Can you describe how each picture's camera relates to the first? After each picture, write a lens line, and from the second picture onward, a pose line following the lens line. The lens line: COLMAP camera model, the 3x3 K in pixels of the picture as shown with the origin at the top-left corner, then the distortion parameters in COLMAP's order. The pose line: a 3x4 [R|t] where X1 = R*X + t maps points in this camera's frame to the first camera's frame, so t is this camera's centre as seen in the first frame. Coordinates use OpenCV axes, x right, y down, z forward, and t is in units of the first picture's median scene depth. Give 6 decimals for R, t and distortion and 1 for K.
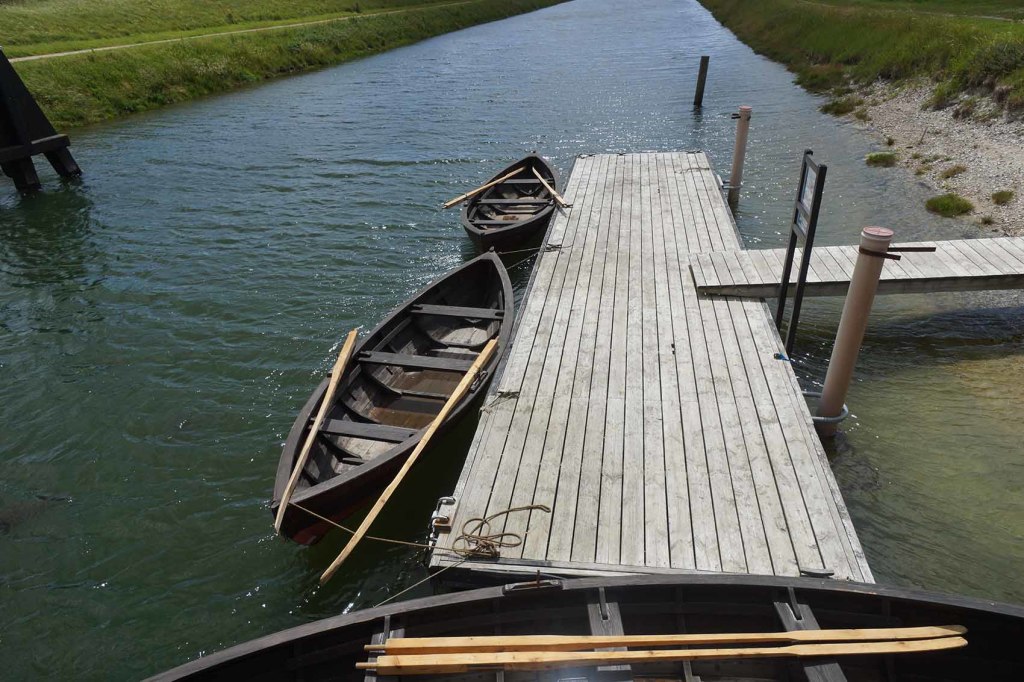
lens RADIAL K [[696.2, 0, 512.0], [0, 696.2, 341.0], [0, 0, 1]] dist [0.005940, 0.001490]
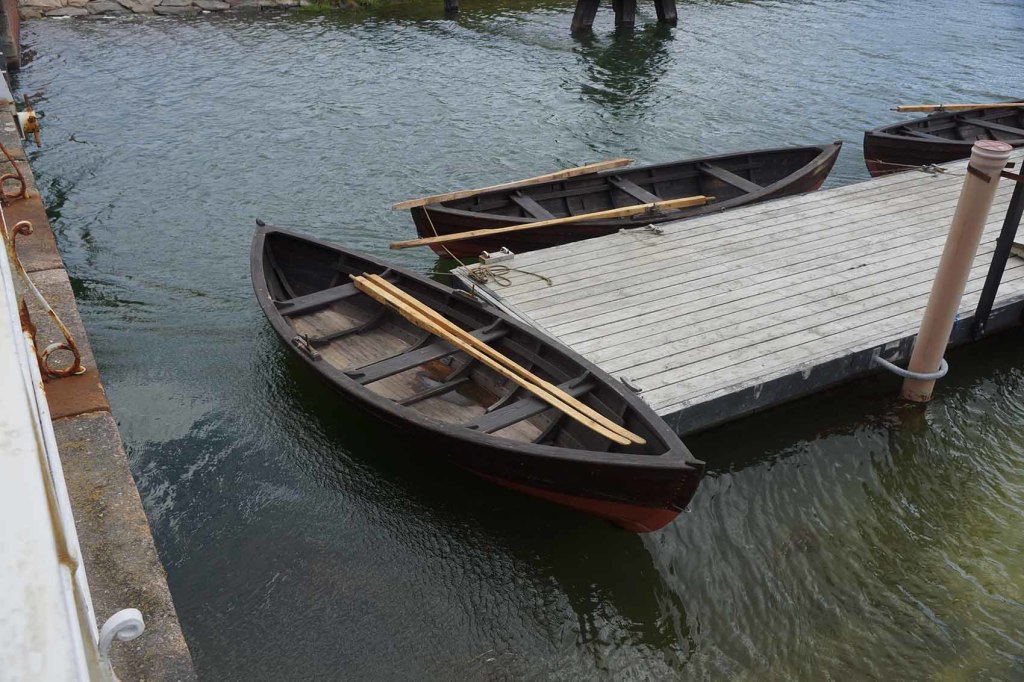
lens RADIAL K [[906.9, 0, 512.0], [0, 906.9, 341.0], [0, 0, 1]] dist [0.039541, 0.000289]
pose [[0.610312, 0.399873, -0.683828, 1.135605], [-0.379612, 0.905303, 0.190581, 0.061301], [0.695280, 0.143276, 0.704314, -0.125058]]
